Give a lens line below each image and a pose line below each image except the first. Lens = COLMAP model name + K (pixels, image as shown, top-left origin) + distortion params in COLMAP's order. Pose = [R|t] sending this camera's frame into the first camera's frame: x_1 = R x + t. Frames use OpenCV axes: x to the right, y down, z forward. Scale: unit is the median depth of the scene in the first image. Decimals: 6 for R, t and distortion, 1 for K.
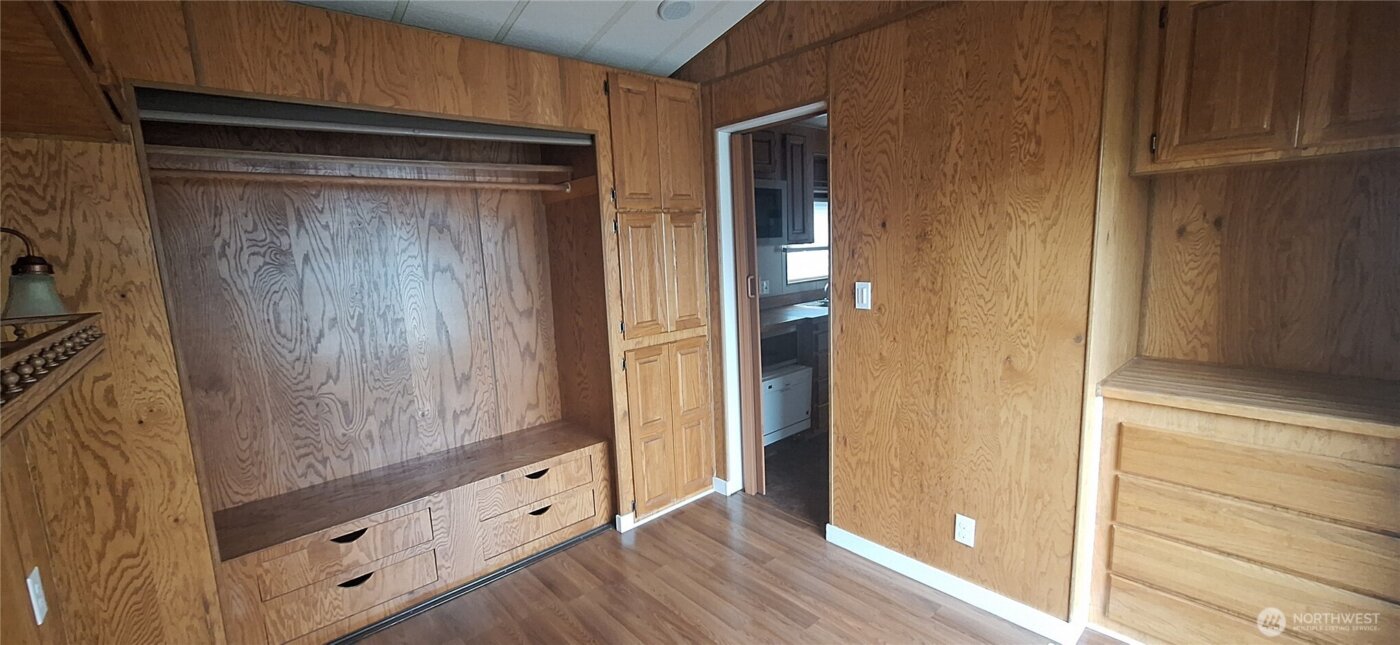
lens RADIAL K [[554.5, 0, 692.2], [0, 554.5, 327.9], [0, 0, 1]] dist [-0.010449, 0.006054]
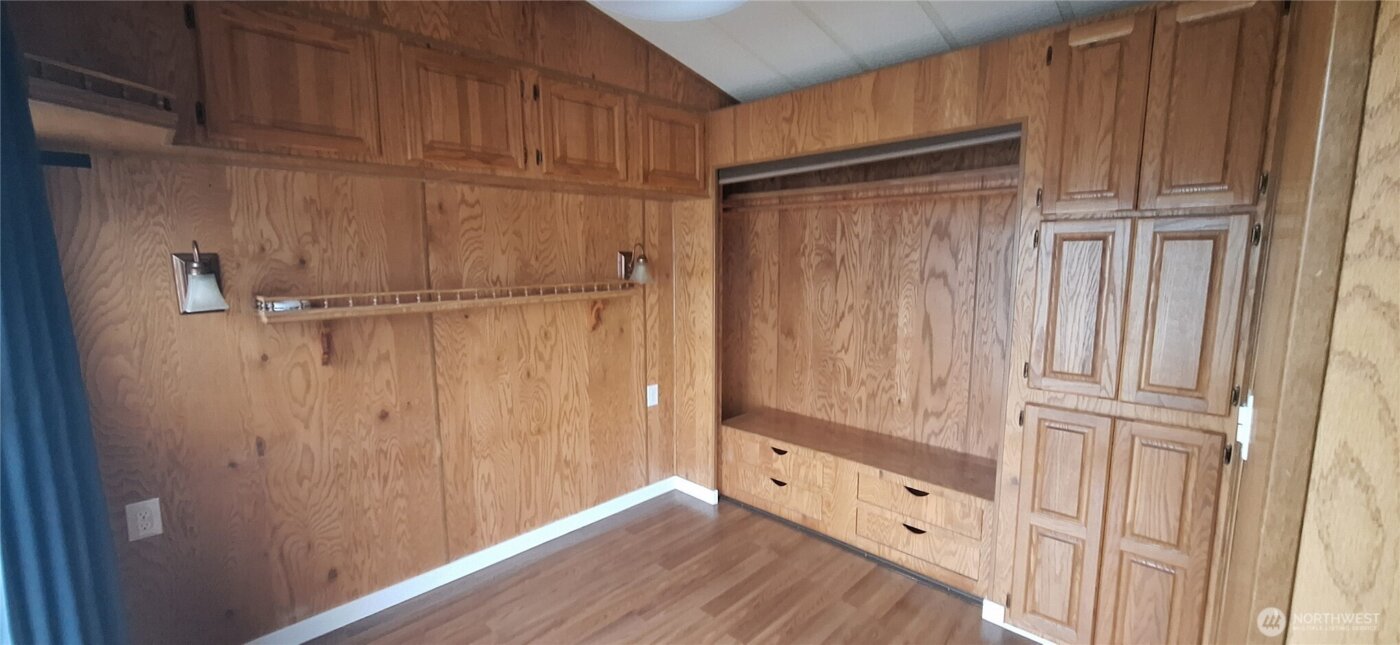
lens RADIAL K [[554.5, 0, 692.2], [0, 554.5, 327.9], [0, 0, 1]] dist [-0.010449, 0.006054]
pose [[0.060832, 0.176049, -0.982500, 0.624562], [-0.149490, 0.974828, 0.165419, -0.123030], [0.986890, 0.136812, 0.085619, 0.505862]]
